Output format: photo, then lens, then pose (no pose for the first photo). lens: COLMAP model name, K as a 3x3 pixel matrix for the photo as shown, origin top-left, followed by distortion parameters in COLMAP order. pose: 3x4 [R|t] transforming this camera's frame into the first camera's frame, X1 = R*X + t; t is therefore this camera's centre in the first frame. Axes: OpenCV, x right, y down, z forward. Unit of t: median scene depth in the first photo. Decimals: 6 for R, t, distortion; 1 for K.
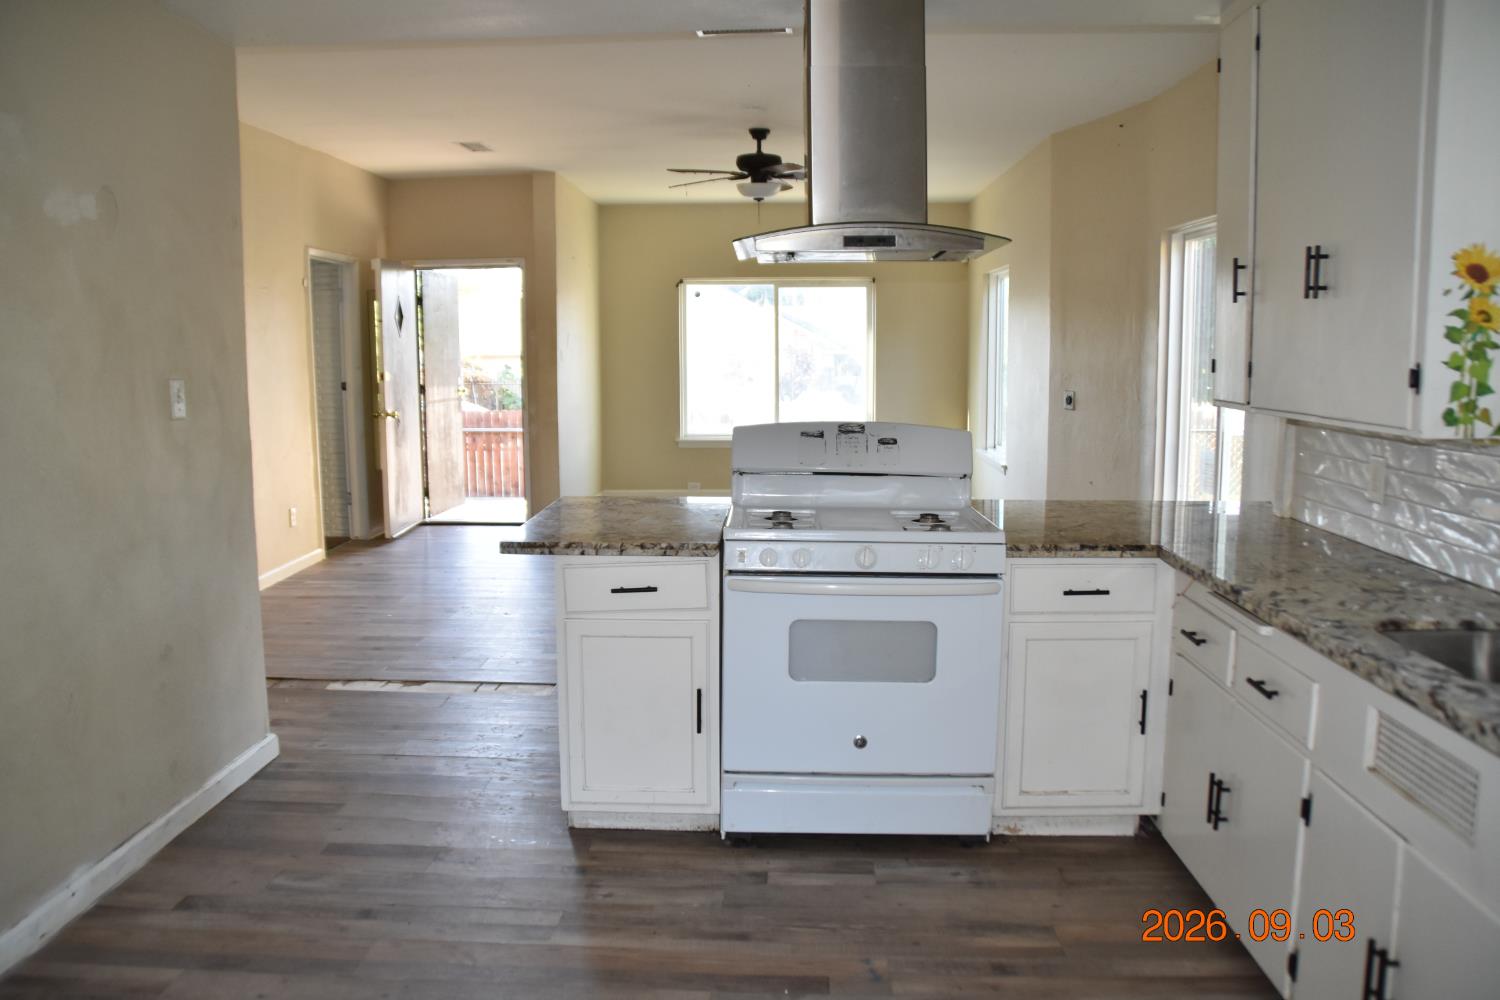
lens RADIAL K [[1170.7, 0, 738.8], [0, 1170.7, 499.2], [0, 0, 1]] dist [-0.174433, 0.119024]
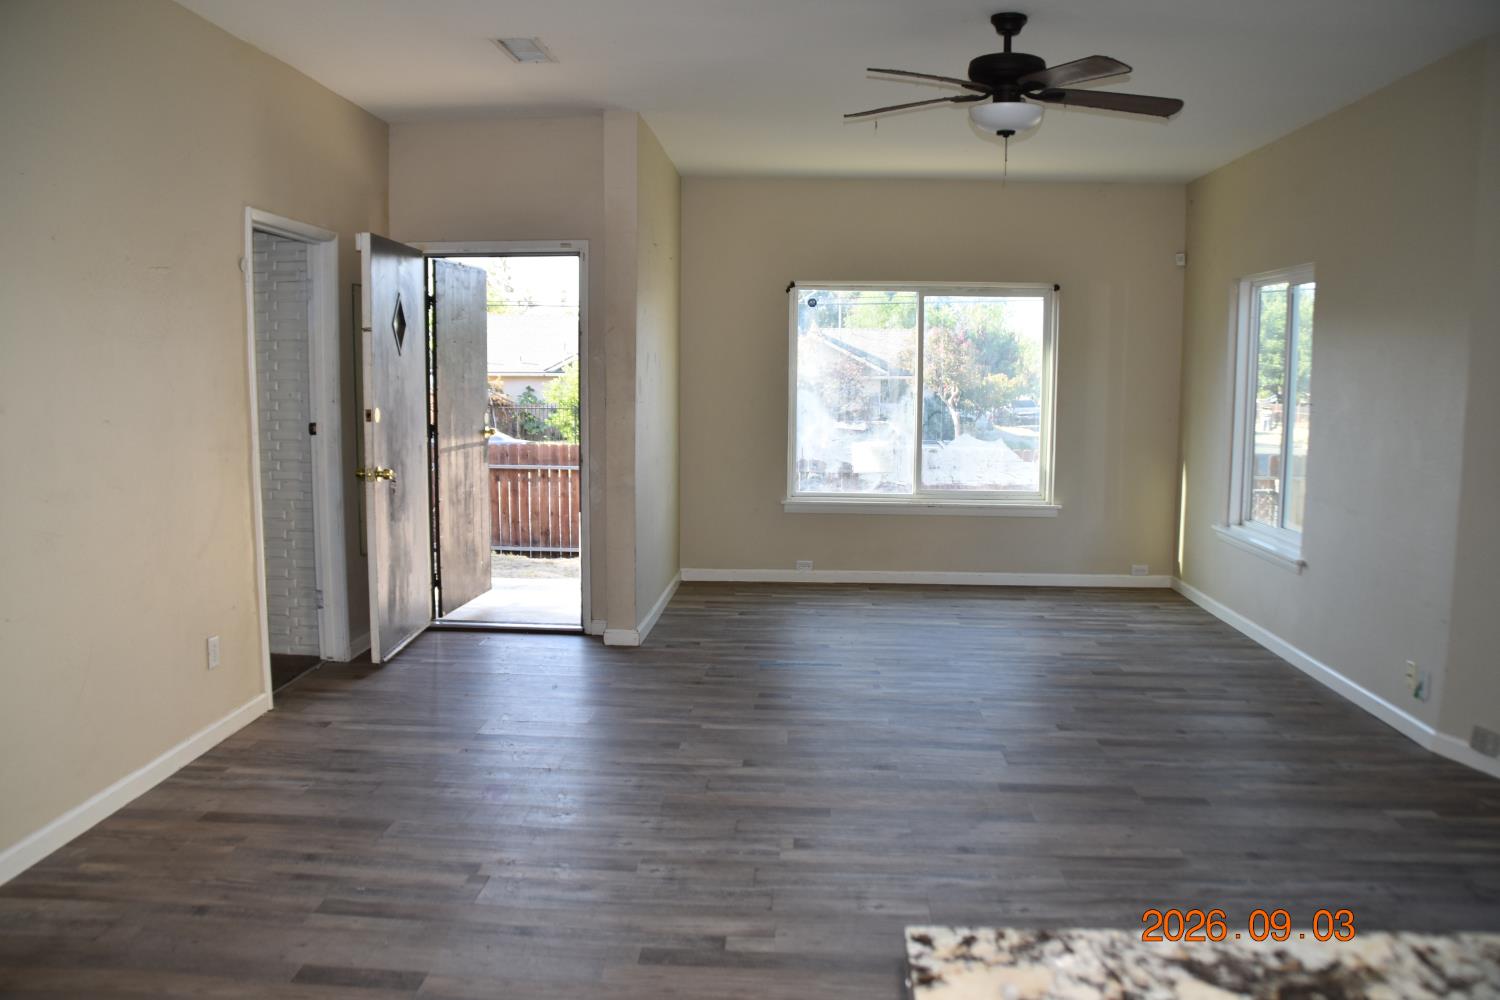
lens RADIAL K [[1170.7, 0, 738.8], [0, 1170.7, 499.2], [0, 0, 1]] dist [-0.174433, 0.119024]
pose [[0.999825, 0.013407, -0.013060, -0.086270], [-0.013661, 0.999715, -0.019555, -0.046123], [0.012794, 0.019730, 0.999723, 0.329922]]
